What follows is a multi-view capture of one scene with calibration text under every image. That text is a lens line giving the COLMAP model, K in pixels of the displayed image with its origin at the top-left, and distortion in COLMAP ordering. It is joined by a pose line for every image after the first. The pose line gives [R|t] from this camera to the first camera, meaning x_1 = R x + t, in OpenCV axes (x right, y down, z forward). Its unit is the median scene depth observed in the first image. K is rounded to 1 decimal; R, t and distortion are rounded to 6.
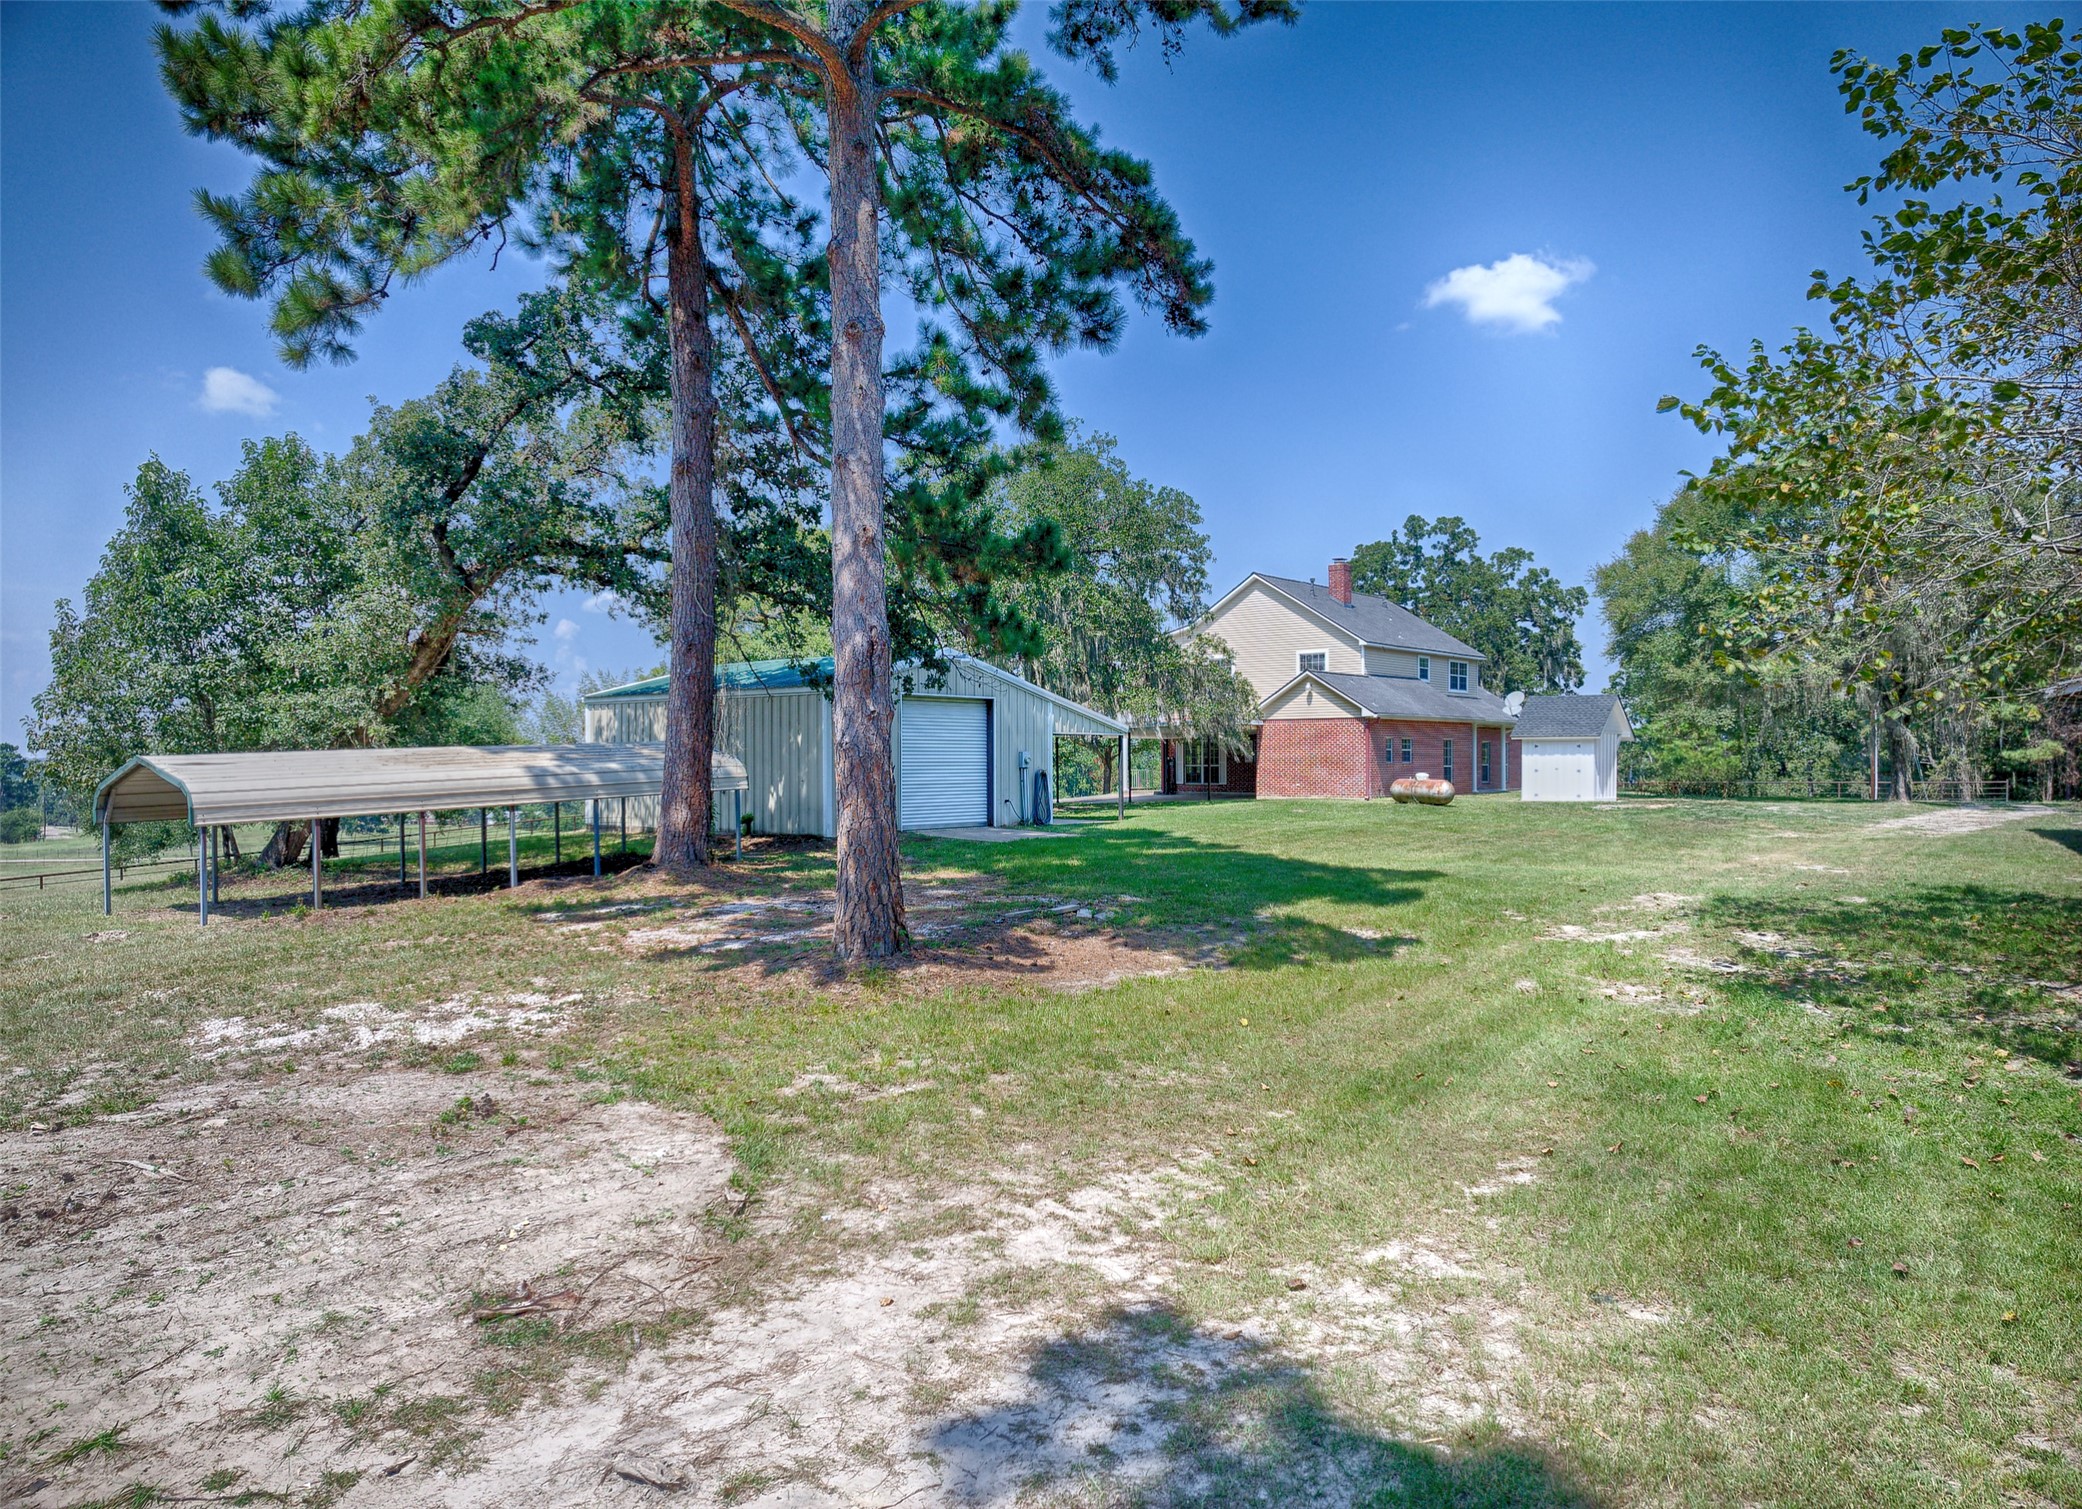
lens RADIAL K [[1377.1, 0, 1041.0], [0, 1377.1, 754.5], [0, 0, 1]] dist [-0.001533, -0.001495]
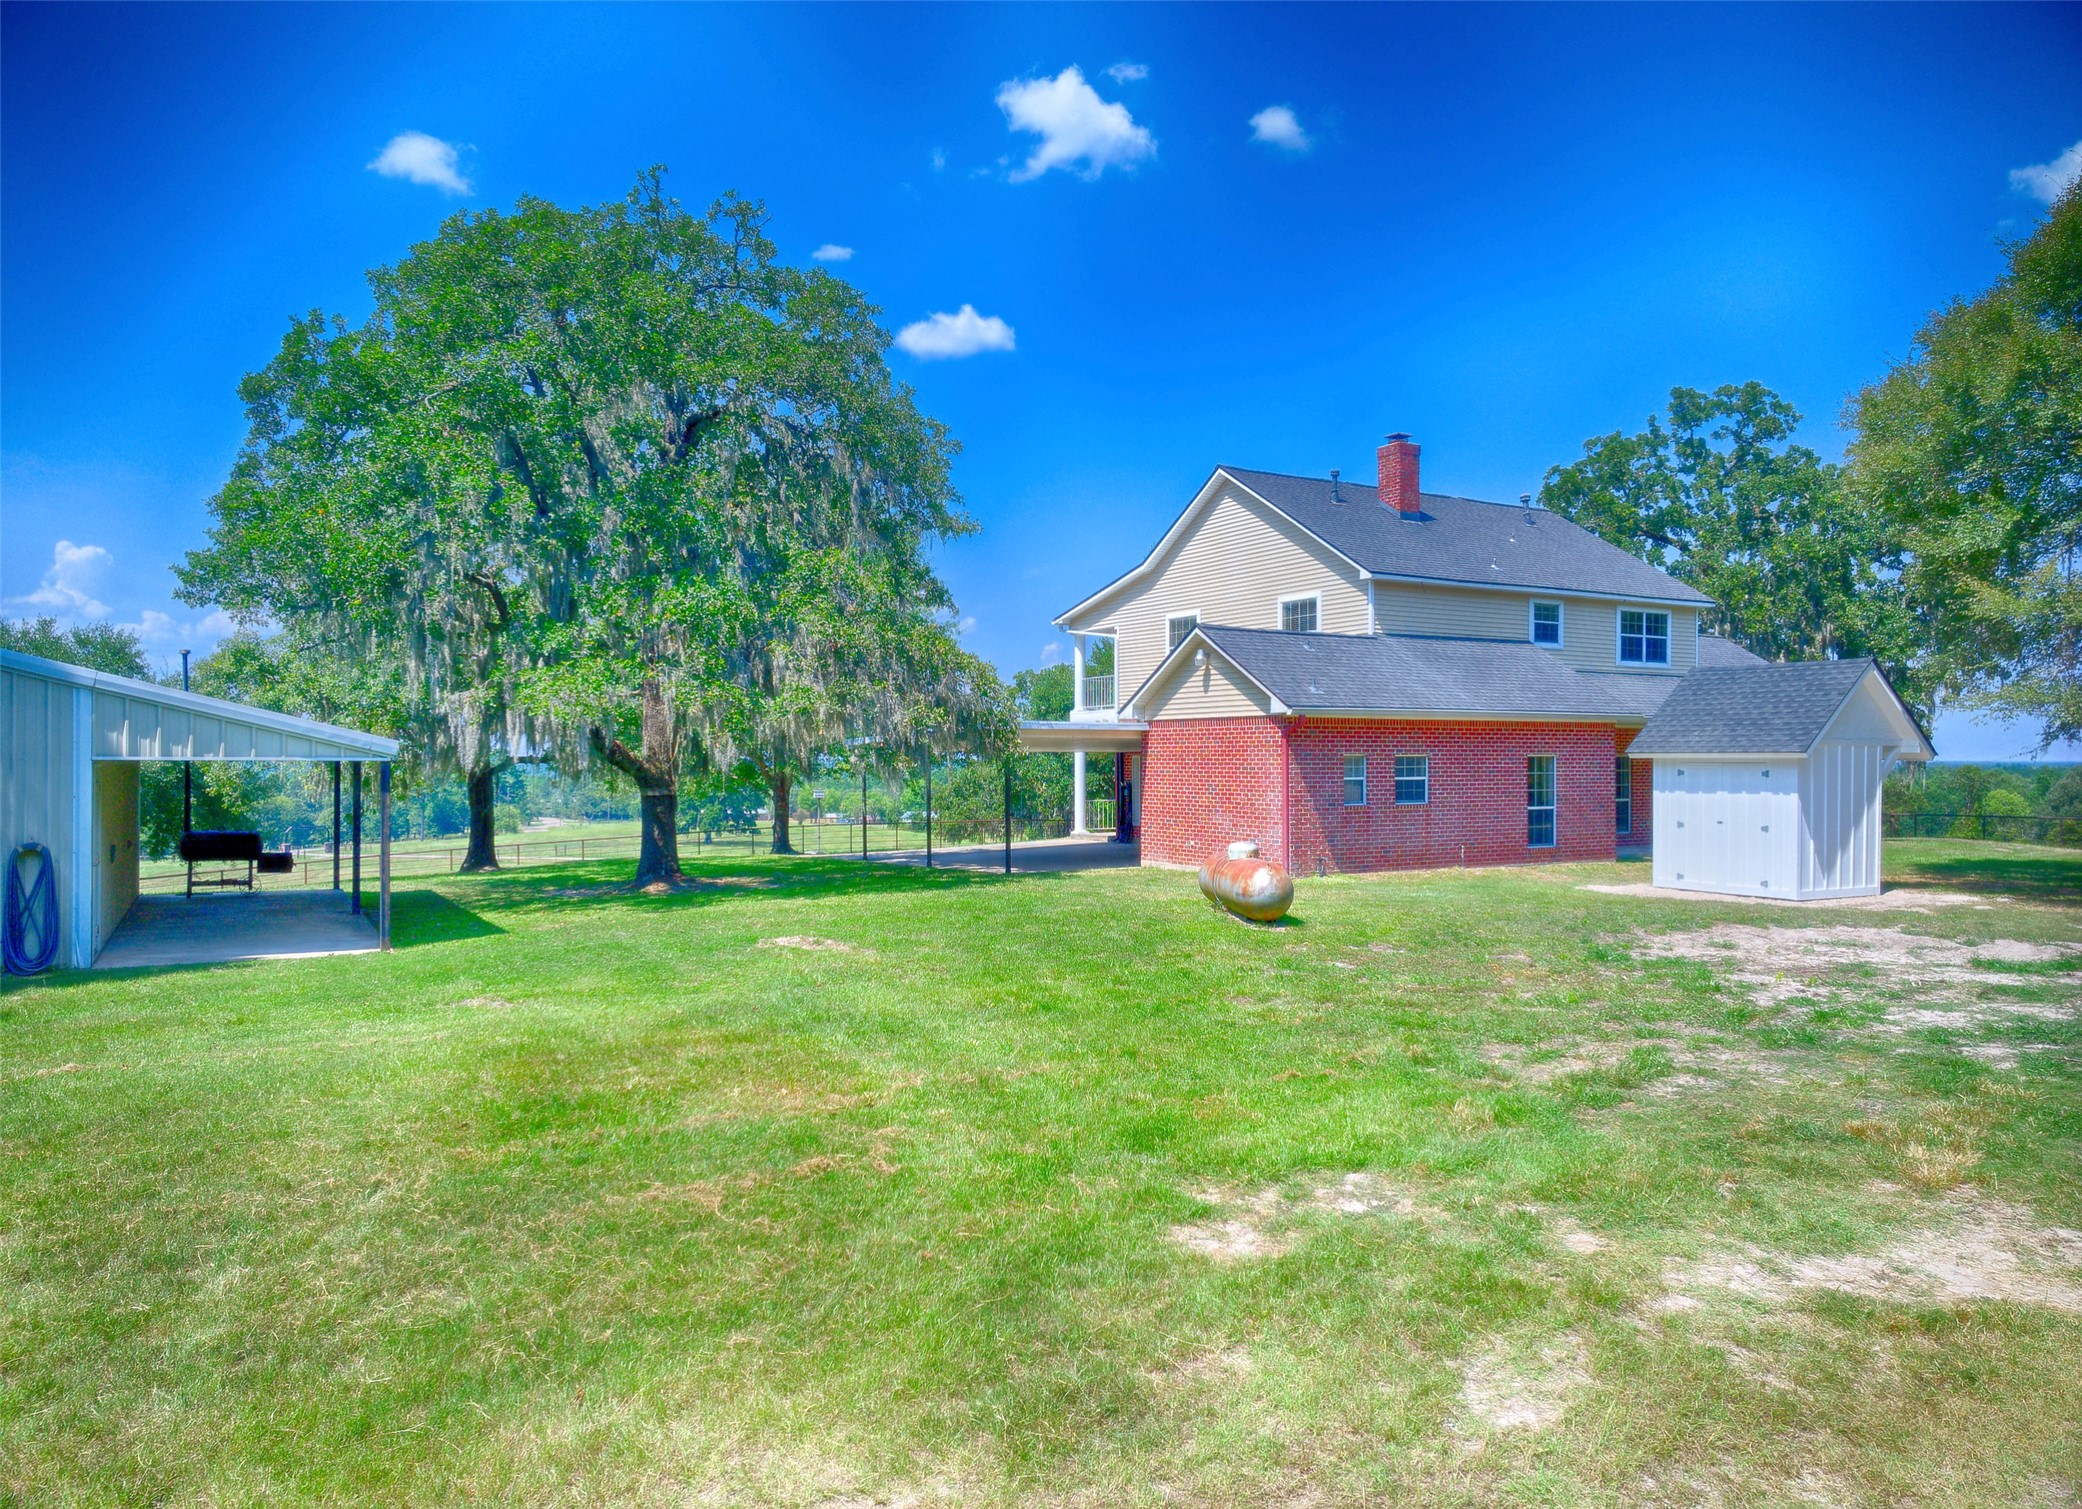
lens RADIAL K [[1377.1, 0, 1041.0], [0, 1377.1, 754.5], [0, 0, 1]] dist [-0.001533, -0.001495]
pose [[0.945617, -0.001849, -0.325278, 0.279244], [0.001922, 0.999998, -0.000097, -0.011664], [0.325278, -0.000534, 0.945618, 0.443431]]
